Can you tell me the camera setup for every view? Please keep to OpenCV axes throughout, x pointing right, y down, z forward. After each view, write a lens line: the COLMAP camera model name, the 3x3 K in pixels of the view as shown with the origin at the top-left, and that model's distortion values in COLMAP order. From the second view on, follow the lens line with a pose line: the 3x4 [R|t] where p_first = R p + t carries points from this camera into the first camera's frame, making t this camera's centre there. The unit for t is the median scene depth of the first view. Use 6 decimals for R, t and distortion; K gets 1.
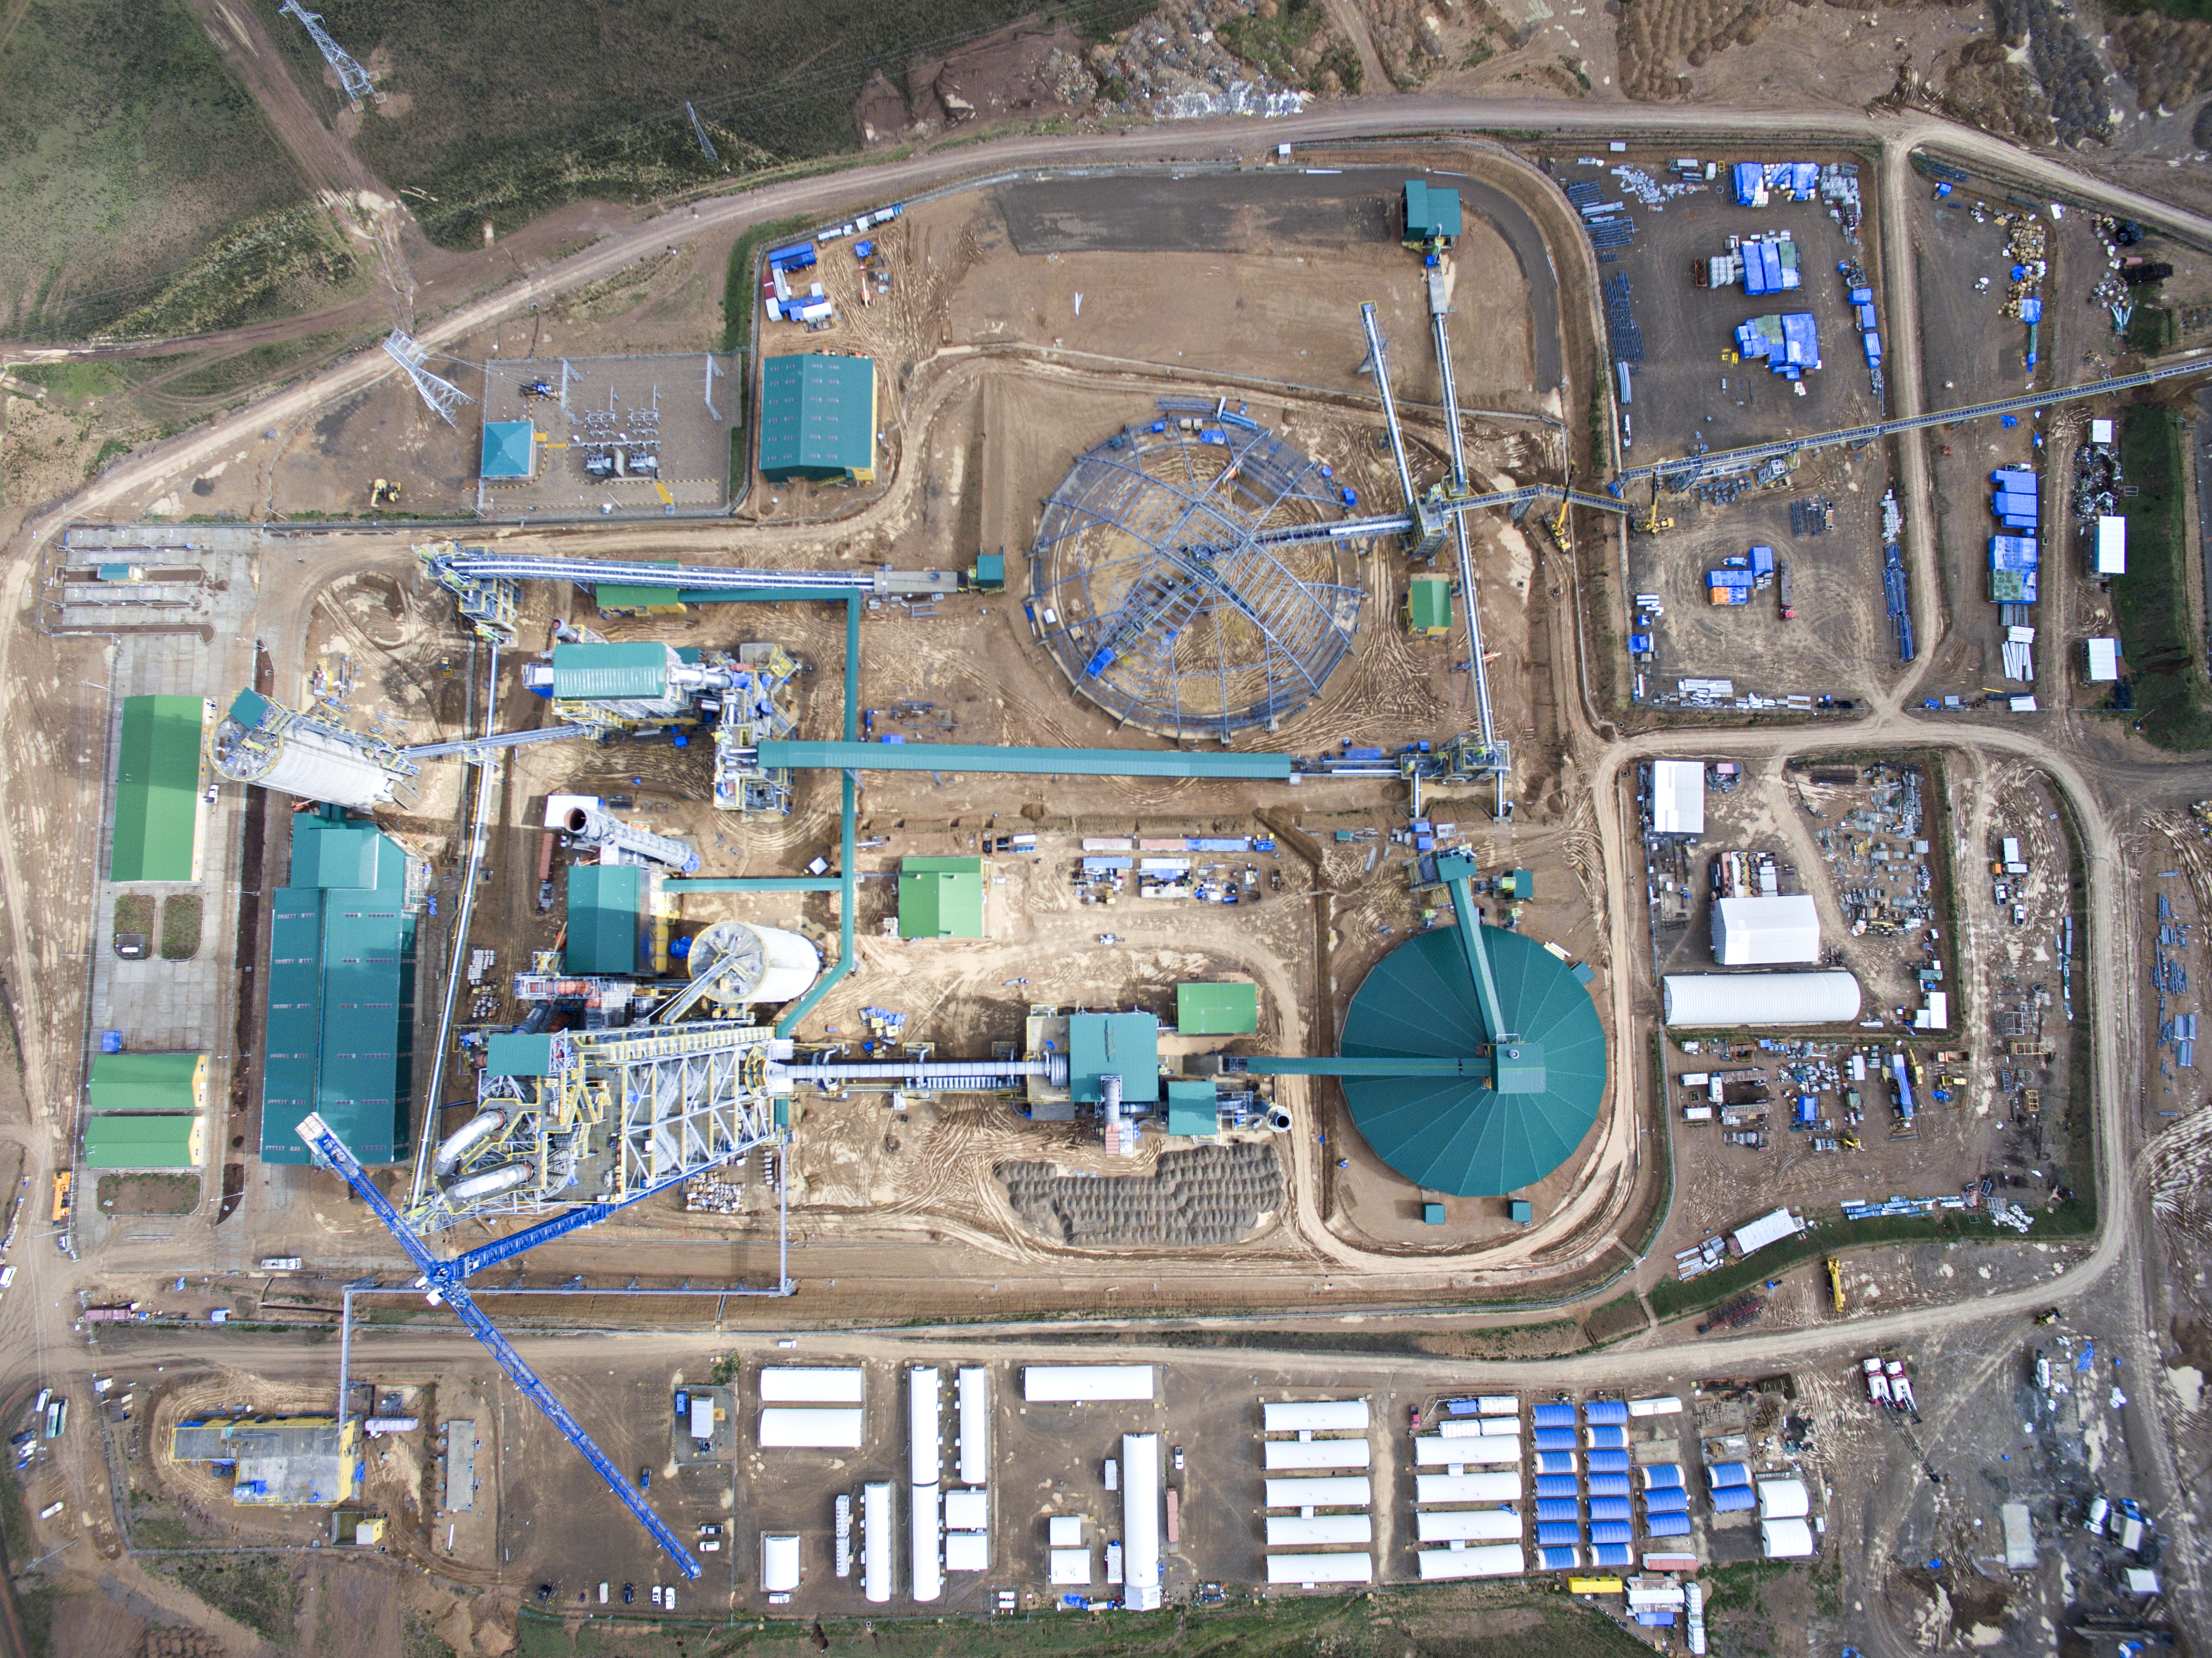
lens RADIAL K [[1304.5, 0, 1100.9], [0, 1304.5, 833.6], [0, 0, 1]] dist [-0.117081, 0.084070]
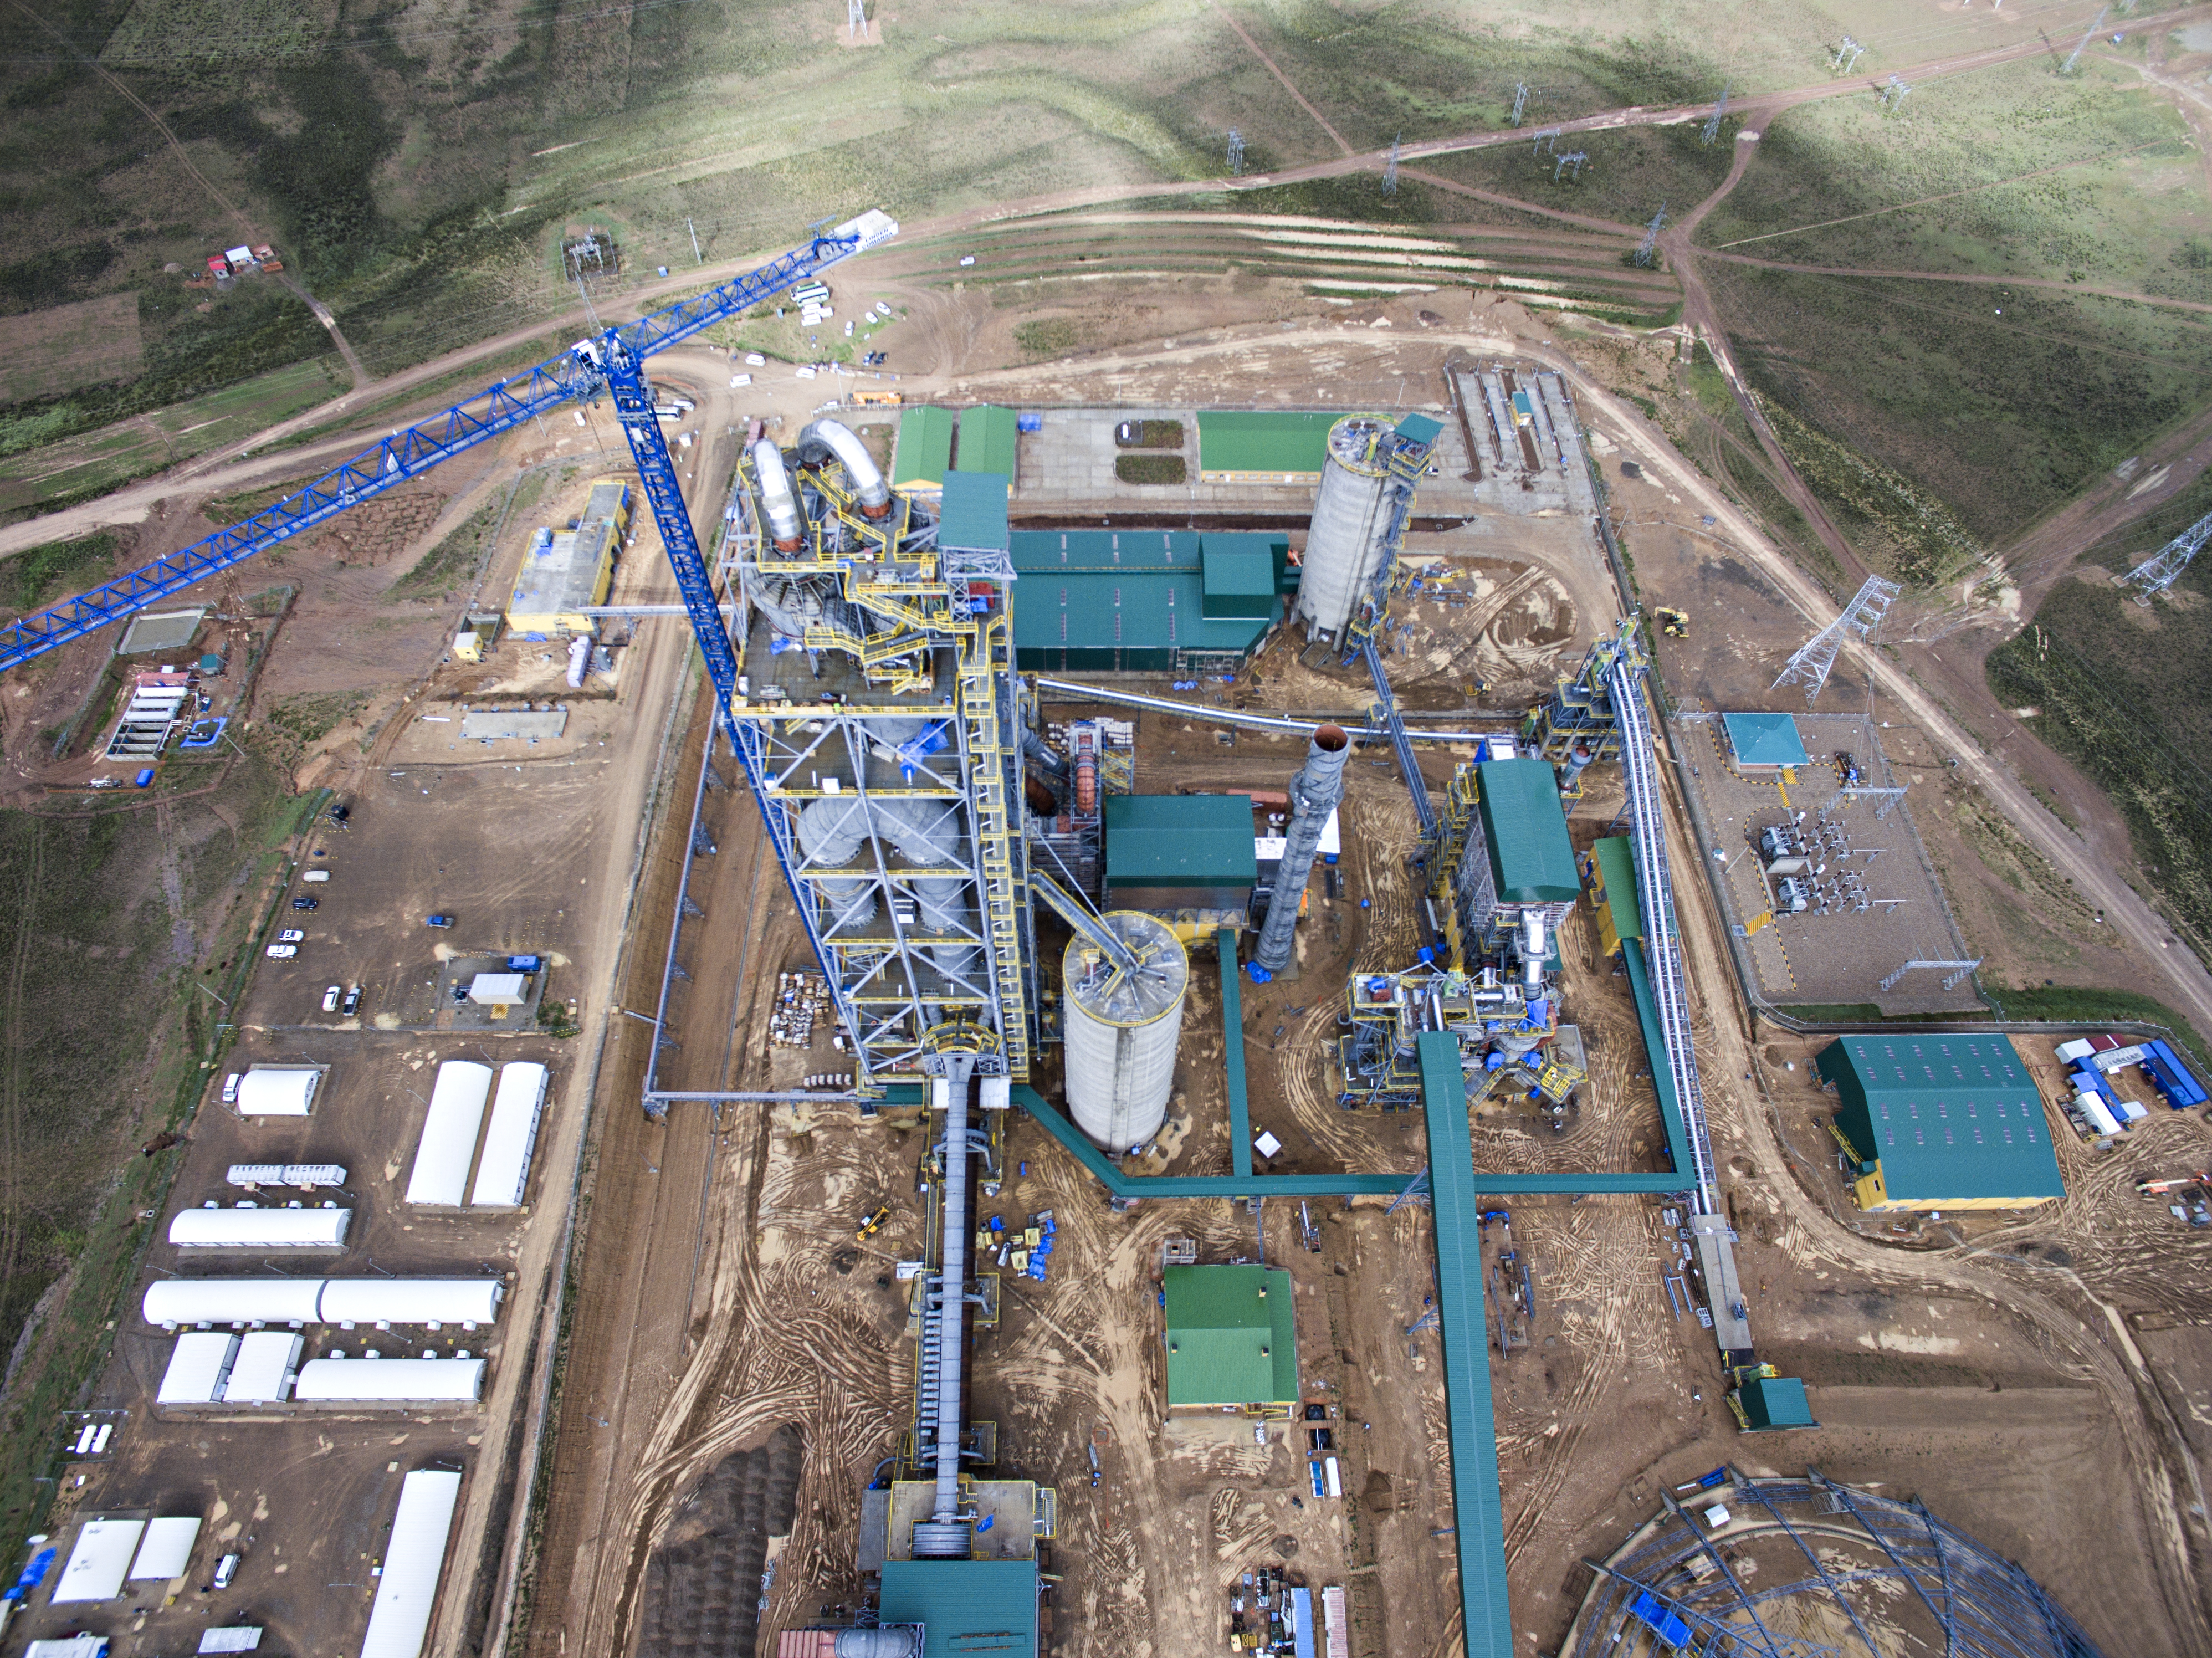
lens RADIAL K [[1304.5, 0, 1100.9], [0, 1304.5, 833.6], [0, 0, 1]] dist [-0.117081, 0.084070]
pose [[-0.000718, 0.843841, -0.536592, 0.004610], [-0.993985, 0.058162, 0.092796, 0.040040], [0.109515, 0.533431, 0.838724, 0.357998]]
